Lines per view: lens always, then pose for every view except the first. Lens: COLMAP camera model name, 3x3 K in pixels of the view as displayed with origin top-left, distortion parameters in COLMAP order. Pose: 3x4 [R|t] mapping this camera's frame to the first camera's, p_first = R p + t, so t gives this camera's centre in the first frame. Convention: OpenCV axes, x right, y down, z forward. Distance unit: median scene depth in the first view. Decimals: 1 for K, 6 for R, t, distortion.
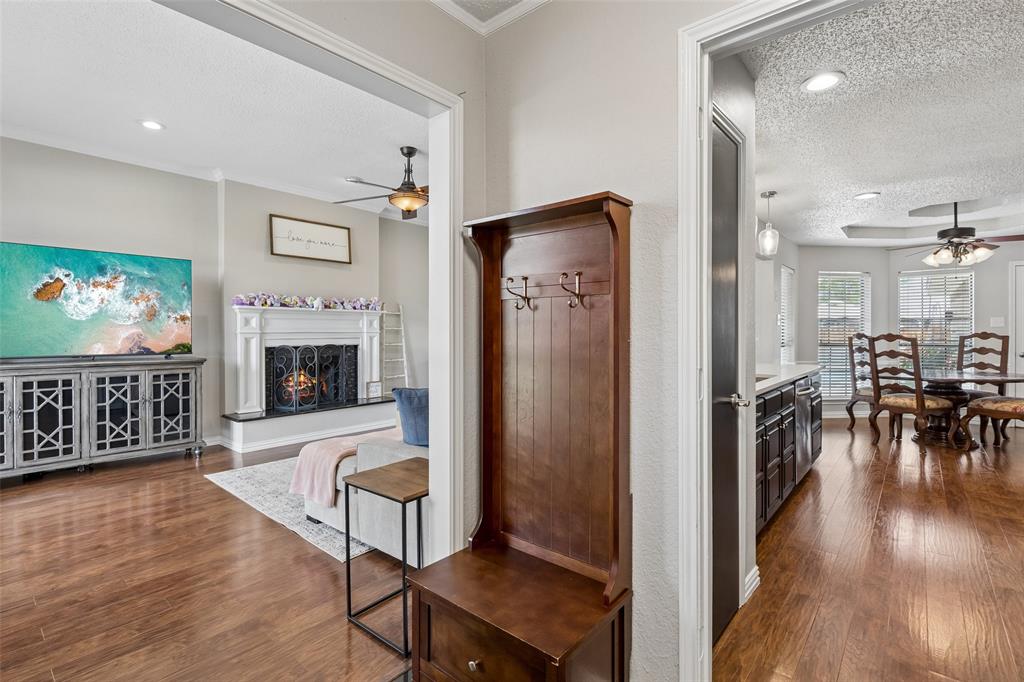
lens RADIAL K [[472.1, 0, 517.6], [0, 472.1, 333.8], [0, 0, 1]] dist [-0.005496, -0.000251]
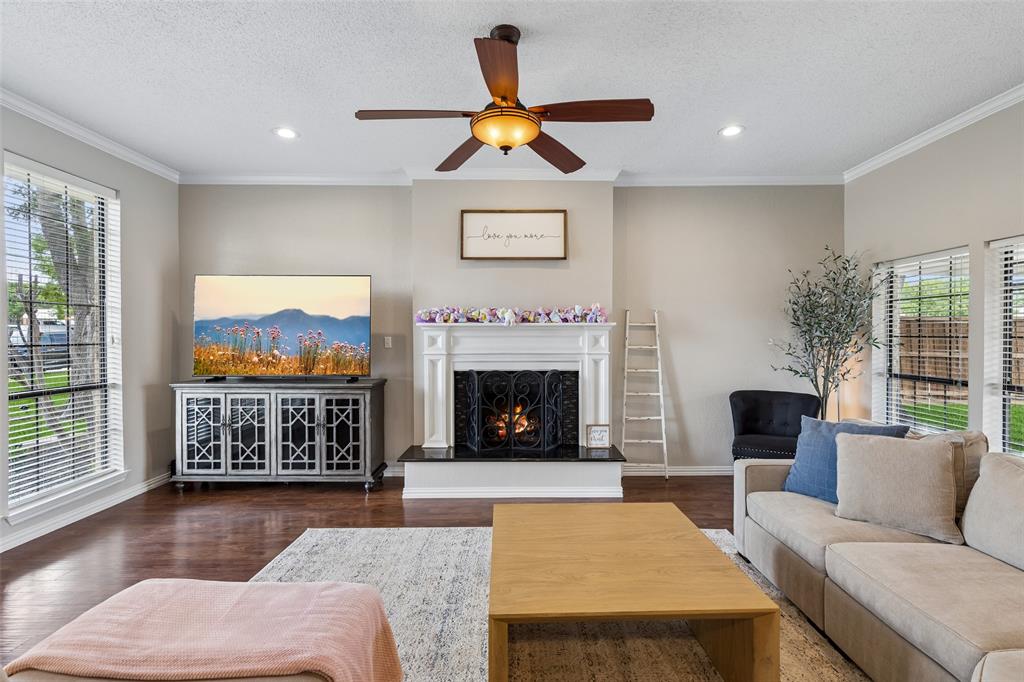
lens RADIAL K [[452.7, 0, 512.0], [0, 452.7, 341.0], [0, 0, 1]] dist [0.000245, -0.000071]
pose [[0.659078, 0.009446, -0.752015, 0.154256], [-0.004202, 0.999952, 0.008878, -0.037595], [0.752063, -0.002691, 0.659086, 0.633405]]
